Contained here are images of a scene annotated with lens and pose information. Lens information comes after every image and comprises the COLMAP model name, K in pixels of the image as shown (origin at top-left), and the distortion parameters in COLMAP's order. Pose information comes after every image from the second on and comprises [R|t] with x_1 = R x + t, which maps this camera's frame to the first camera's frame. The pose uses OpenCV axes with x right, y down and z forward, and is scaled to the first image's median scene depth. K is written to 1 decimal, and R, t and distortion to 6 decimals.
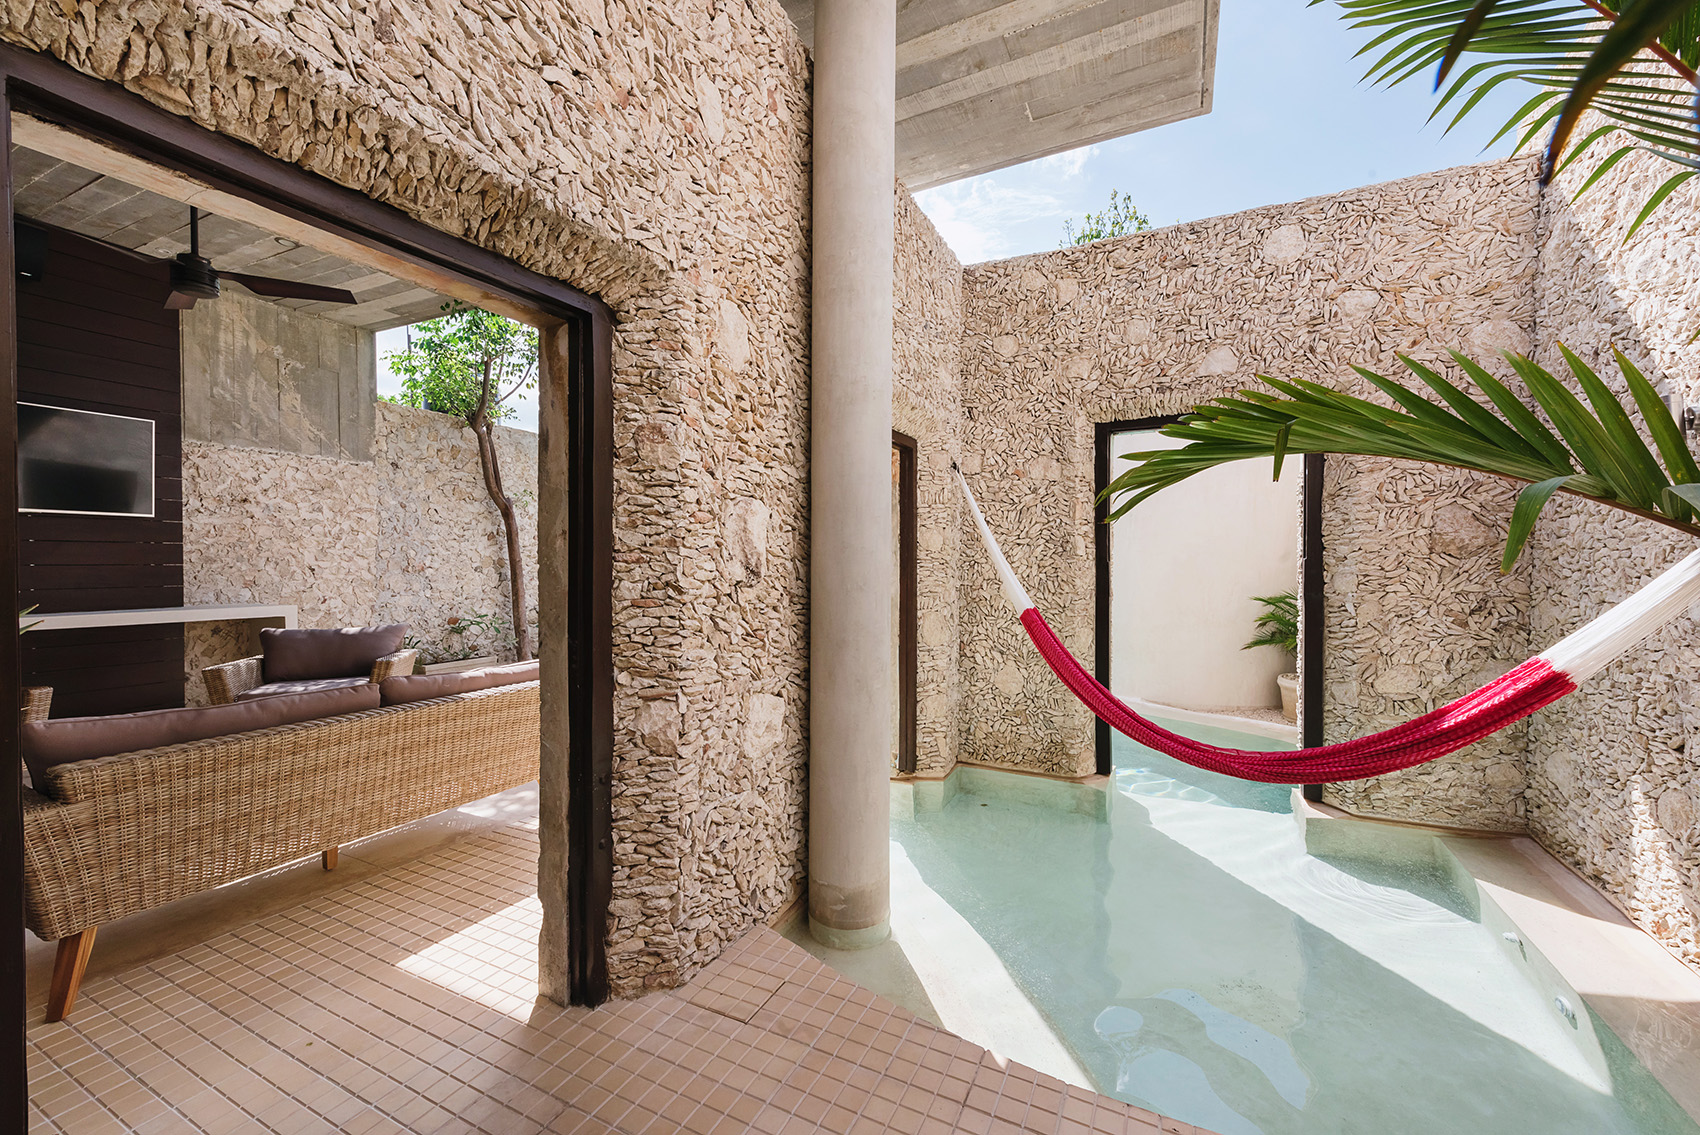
lens RADIAL K [[667.4, 0, 853.9], [0, 667.4, 566.5], [0, 0, 1]] dist [-0.000596, -0.000080]
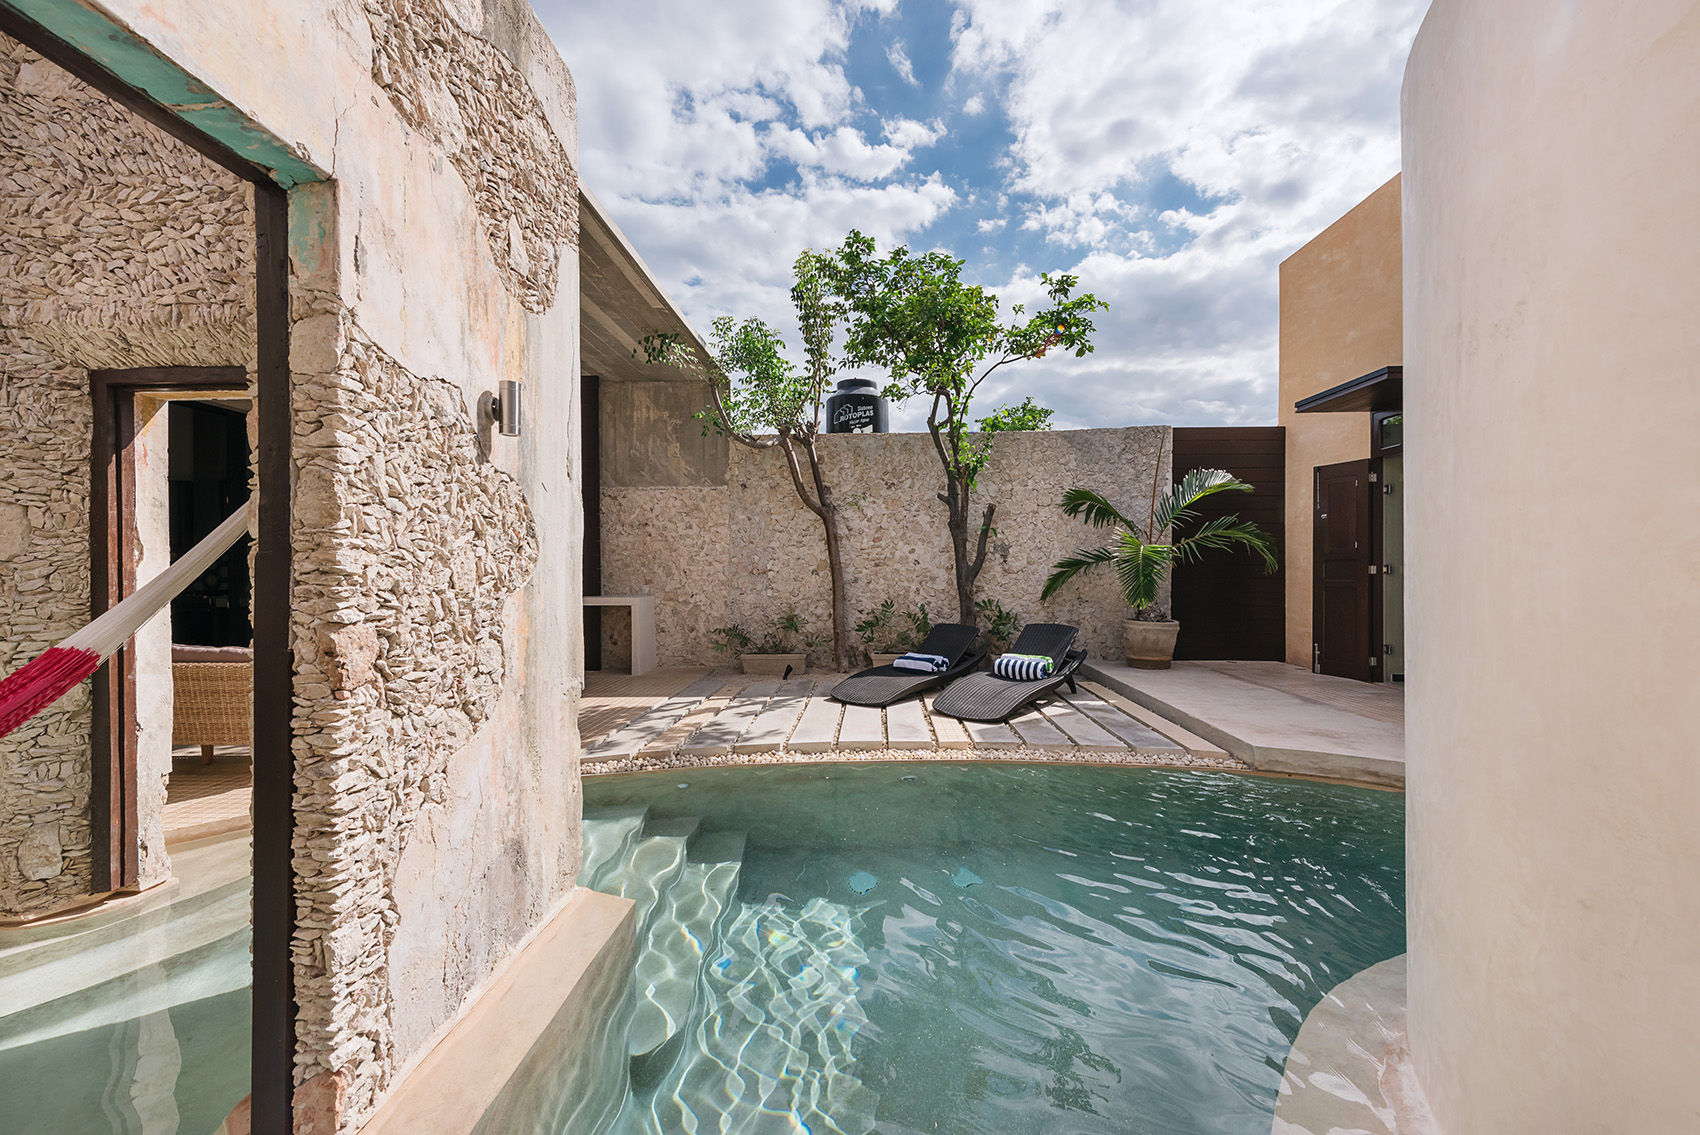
lens RADIAL K [[667.4, 0, 848.2], [0, 667.4, 574.1], [0, 0, 1]] dist [-0.000596, -0.000080]
pose [[0.398542, 0.005751, -0.917132, 0.545365], [0.000728, 0.999978, 0.006586, 0.000072], [0.917150, -0.003292, 0.398529, 0.760112]]
